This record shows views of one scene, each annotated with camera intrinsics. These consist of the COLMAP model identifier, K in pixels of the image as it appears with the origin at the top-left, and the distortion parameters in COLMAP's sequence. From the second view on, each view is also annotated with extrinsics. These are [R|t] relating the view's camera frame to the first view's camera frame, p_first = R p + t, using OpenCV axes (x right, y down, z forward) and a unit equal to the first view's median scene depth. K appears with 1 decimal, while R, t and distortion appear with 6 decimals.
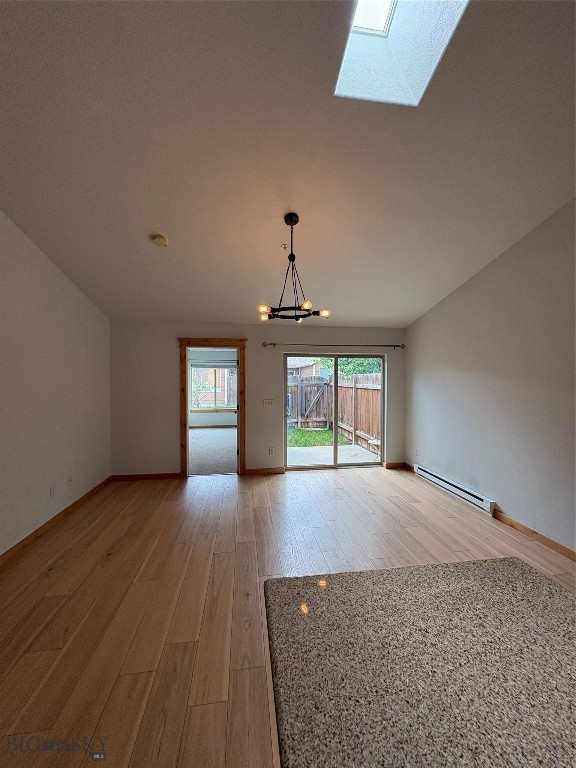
lens RADIAL K [[306.2, 0, 288.0], [0, 306.2, 384.0], [0, 0, 1]] dist [-0.001928, -0.000158]
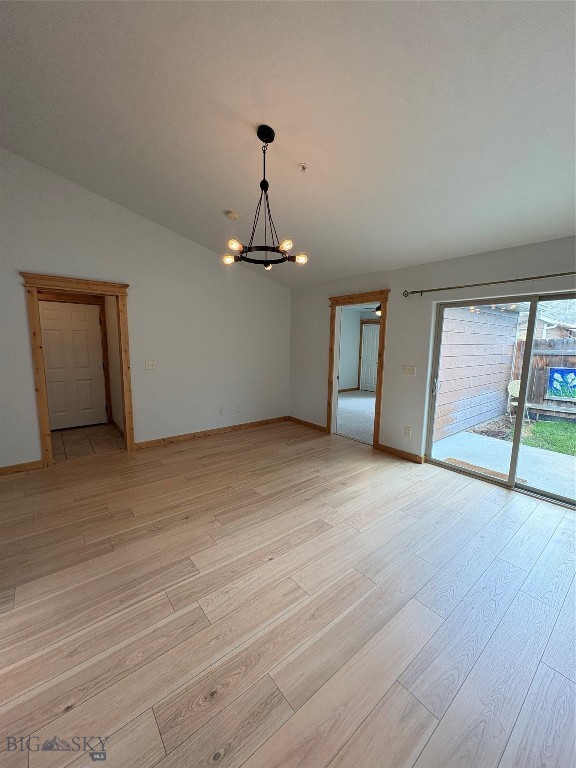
lens RADIAL K [[306.2, 0, 288.0], [0, 306.2, 384.0], [0, 0, 1]] dist [-0.001928, -0.000158]
pose [[0.507663, 0.127641, -0.852048, 0.452116], [-0.027674, 0.990870, 0.131948, 0.002186], [0.861111, -0.043405, 0.506560, 0.337649]]
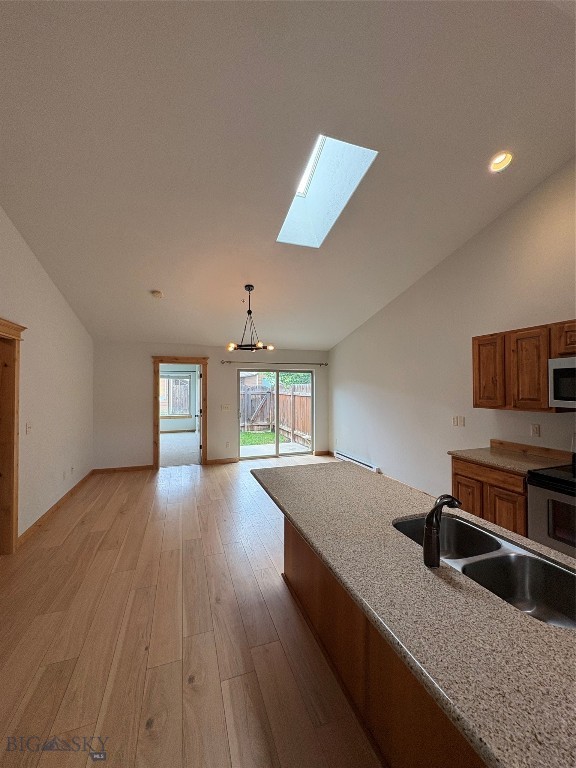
lens RADIAL K [[306.2, 0, 288.0], [0, 306.2, 384.0], [0, 0, 1]] dist [-0.001928, -0.000158]
pose [[0.982039, 0.001453, 0.188672, -0.048846], [0.003686, 0.999632, -0.026882, -0.001229], [-0.188641, 0.027094, 0.981672, -0.310329]]
